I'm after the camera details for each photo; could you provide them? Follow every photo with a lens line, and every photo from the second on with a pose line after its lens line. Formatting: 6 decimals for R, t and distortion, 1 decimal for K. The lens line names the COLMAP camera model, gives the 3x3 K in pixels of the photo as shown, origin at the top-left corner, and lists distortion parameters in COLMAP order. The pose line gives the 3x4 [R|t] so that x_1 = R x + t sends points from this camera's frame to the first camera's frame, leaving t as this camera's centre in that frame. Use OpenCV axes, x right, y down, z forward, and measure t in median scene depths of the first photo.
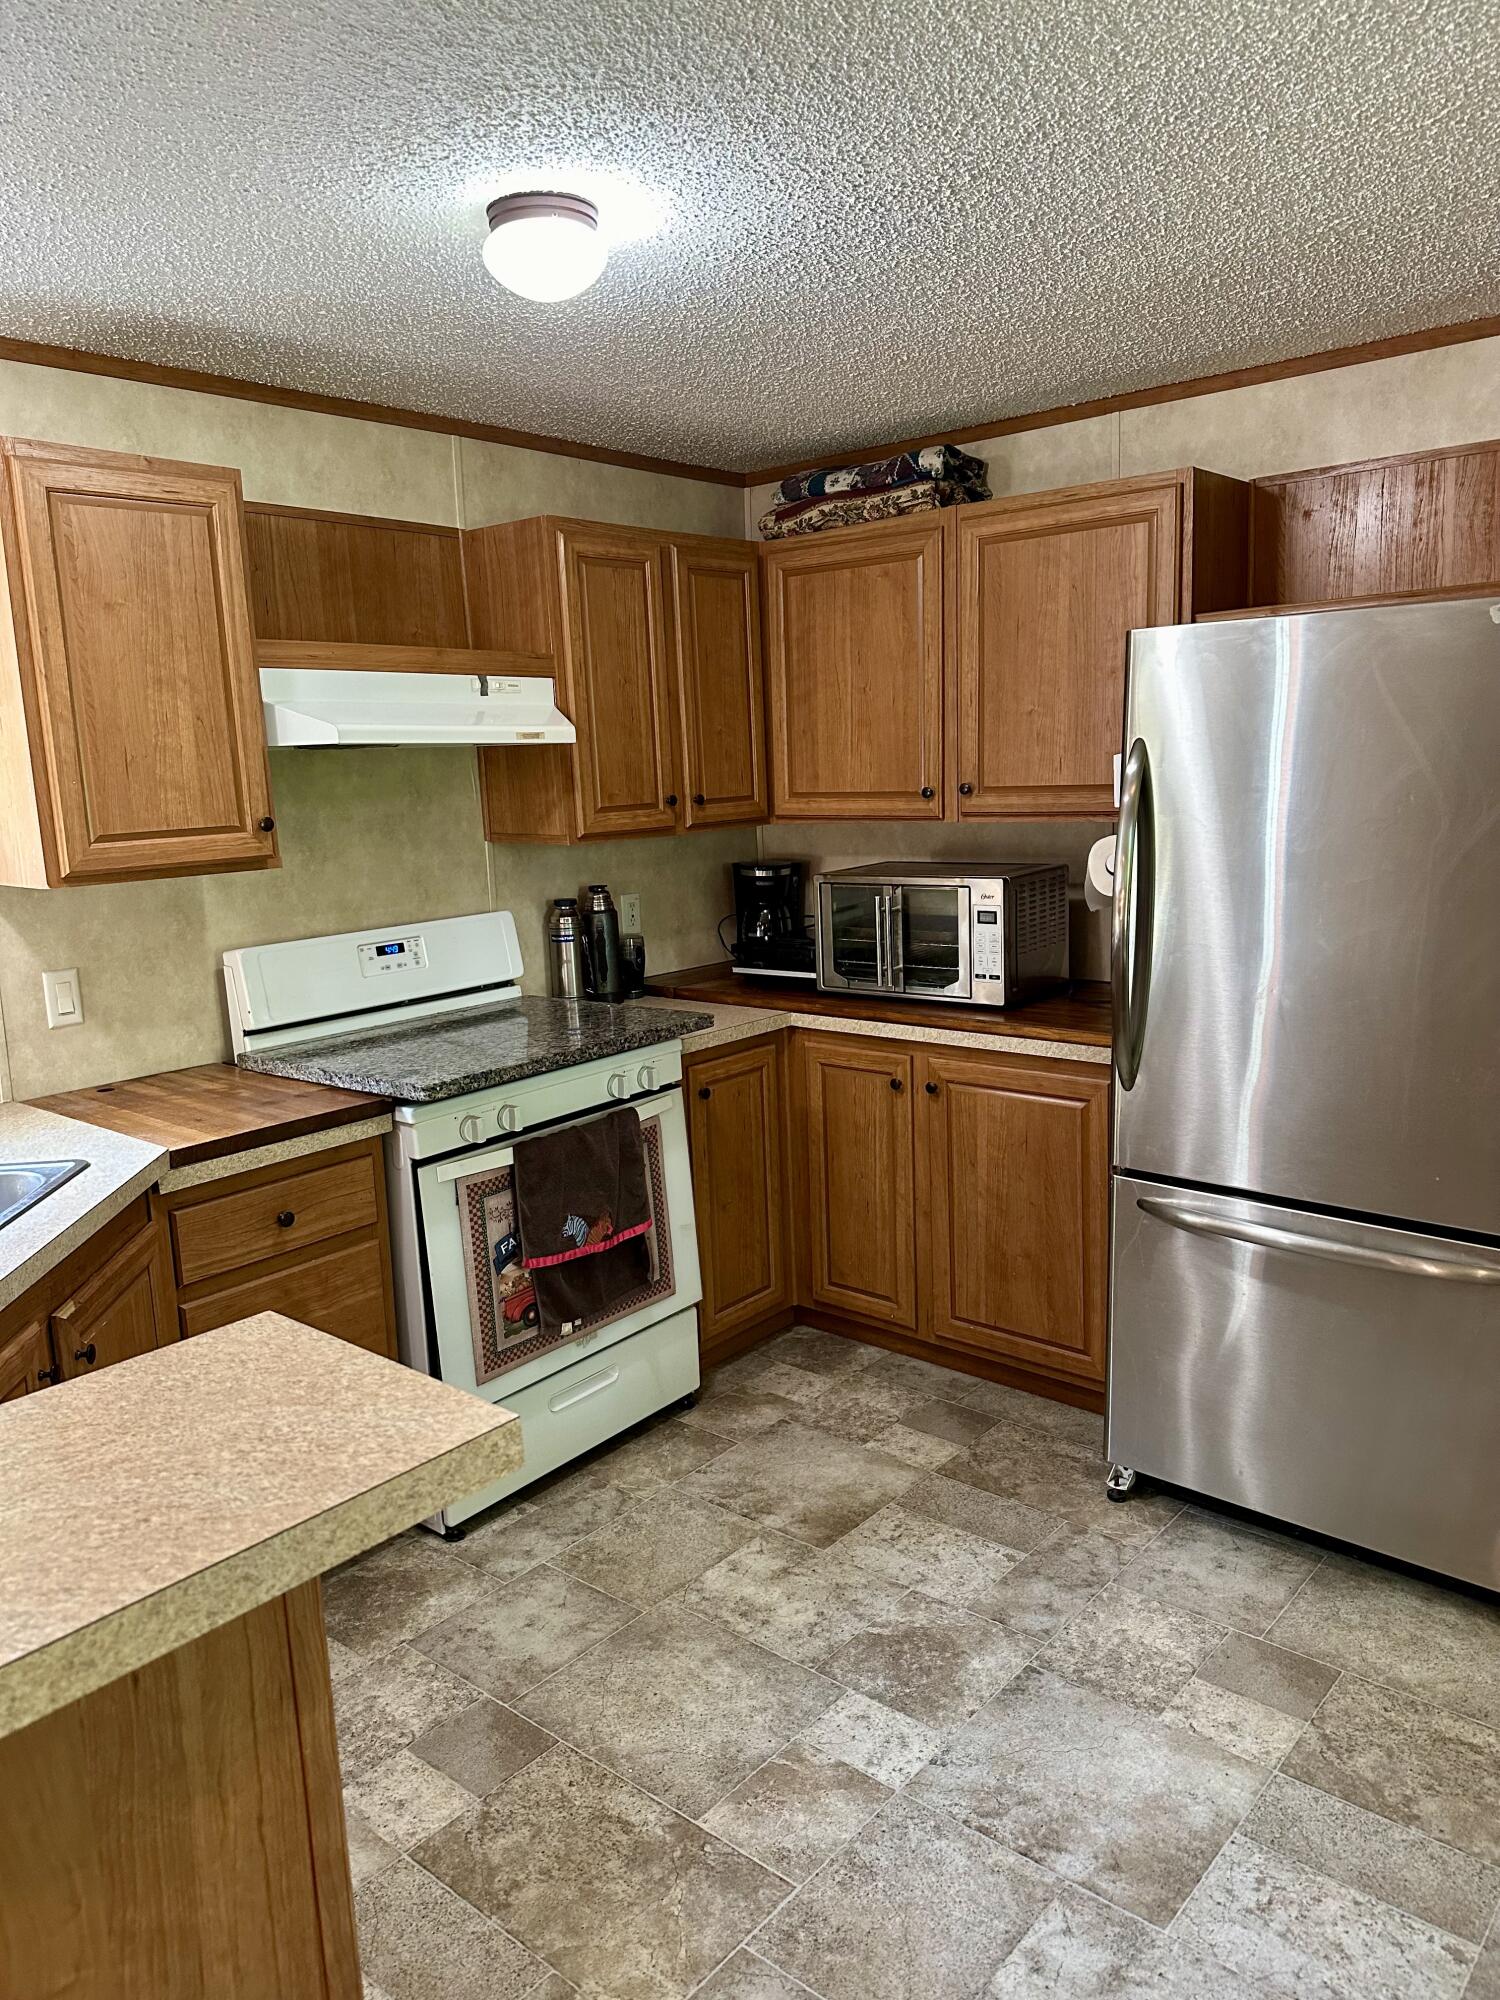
lens RADIAL K [[1411.2, 0, 752.4], [0, 1411.2, 1006.9], [0, 0, 1]] dist [0.045851, -0.042358]
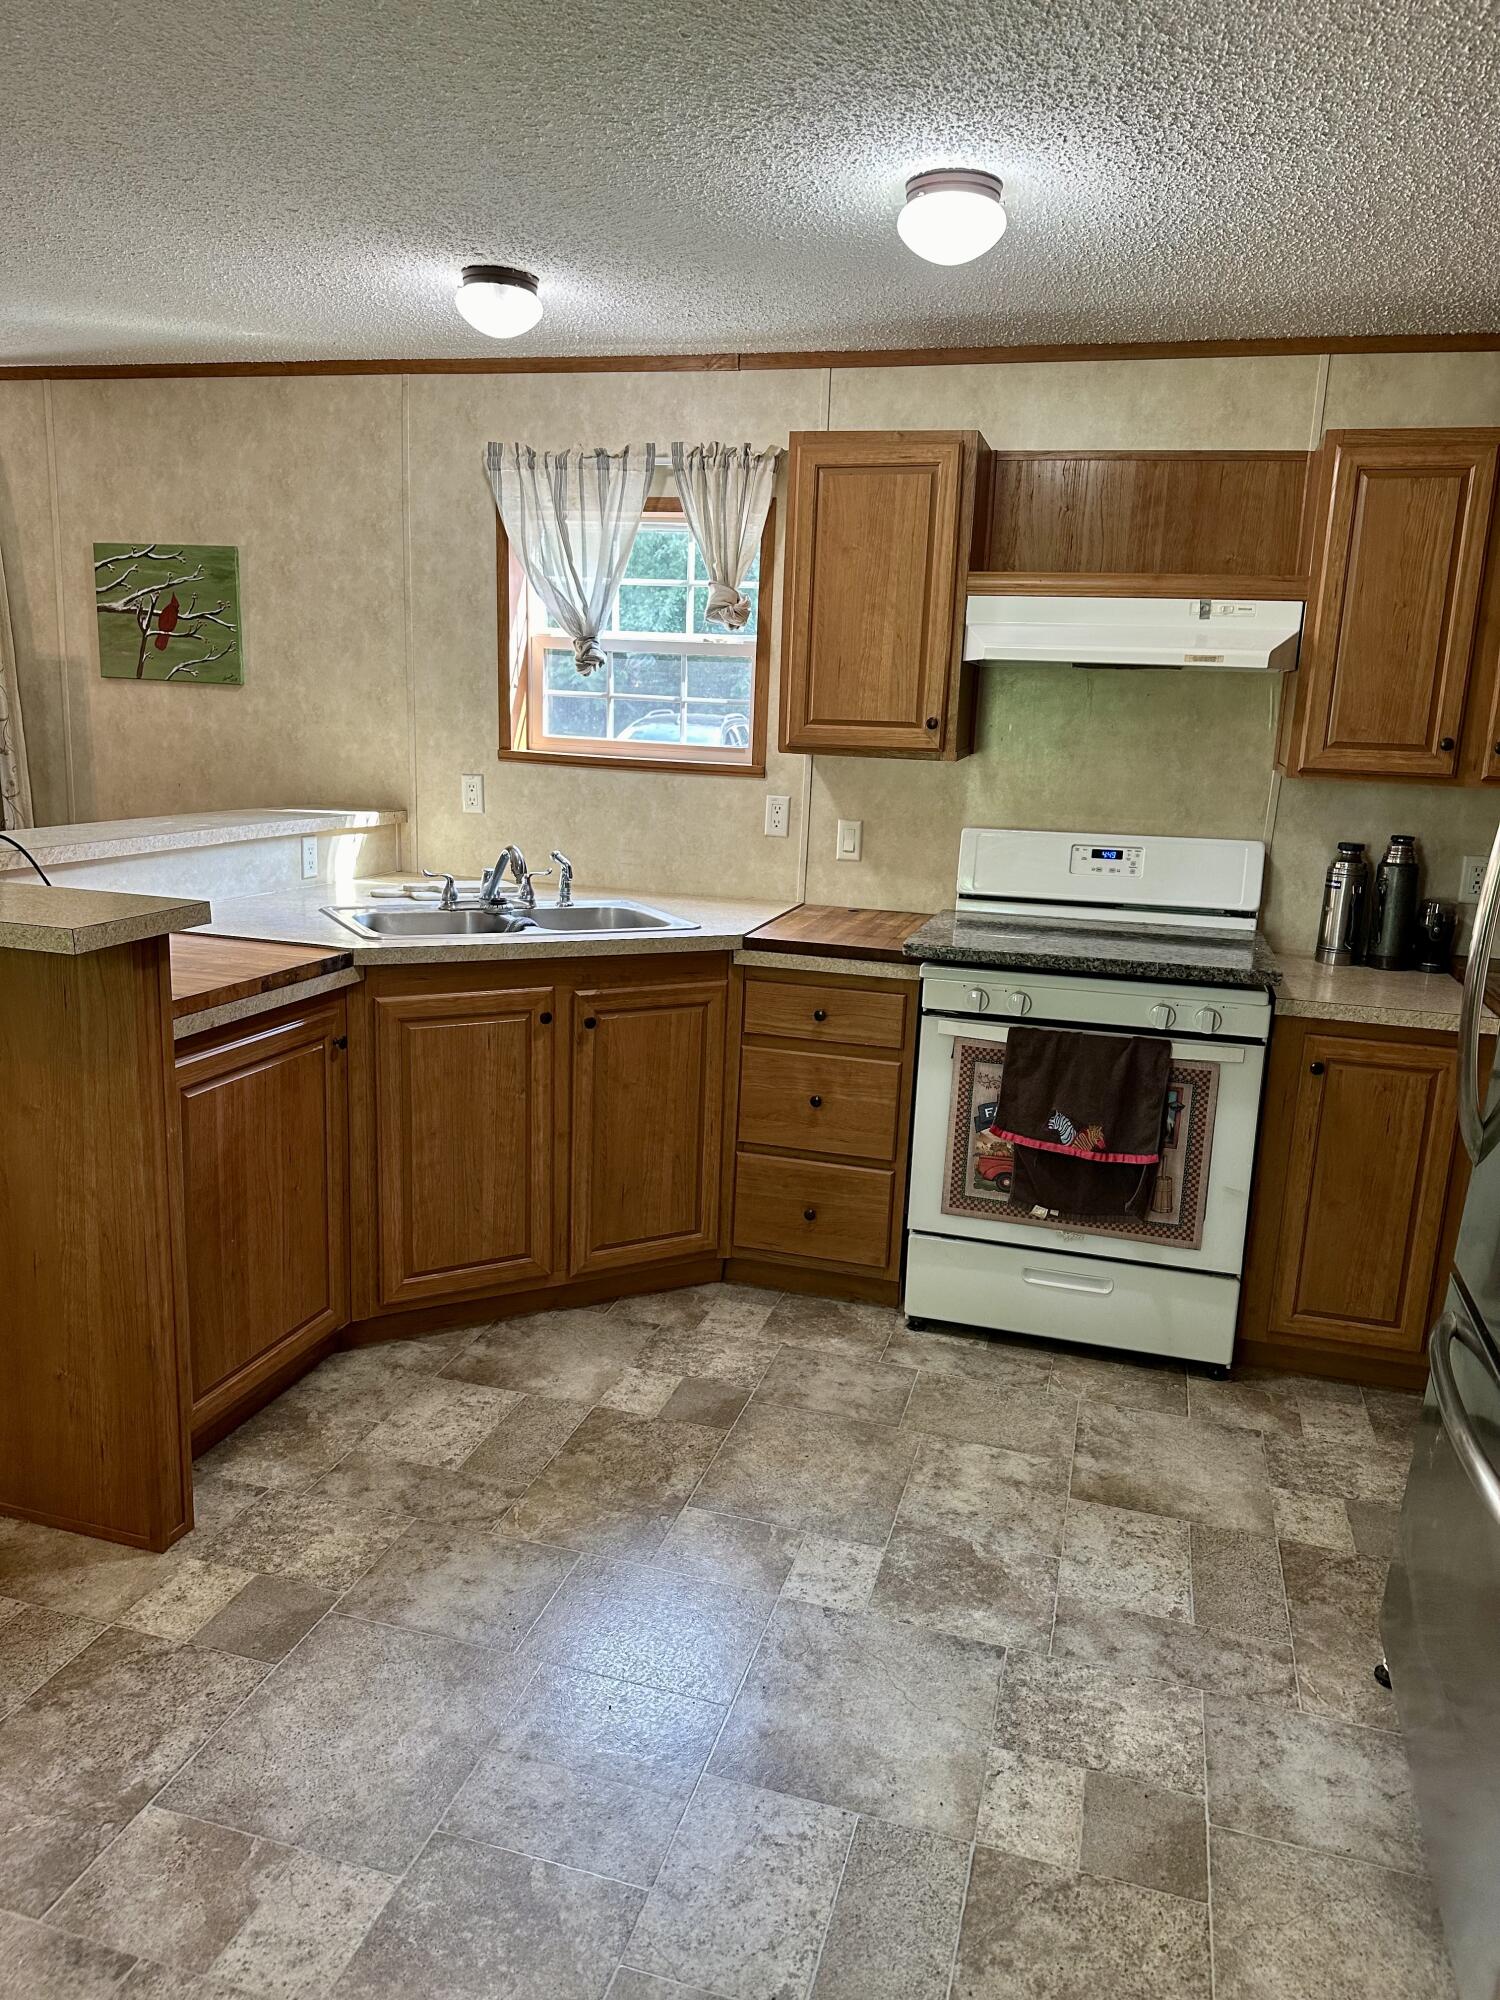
lens RADIAL K [[1411.2, 0, 746.0], [0, 1411.2, 1014.1], [0, 0, 1]] dist [0.045851, -0.042358]
pose [[0.399524, 0.249061, -0.882241, 0.716397], [-0.213563, 0.961193, 0.174637, -0.060471], [0.891500, 0.118642, 0.437210, 0.319167]]
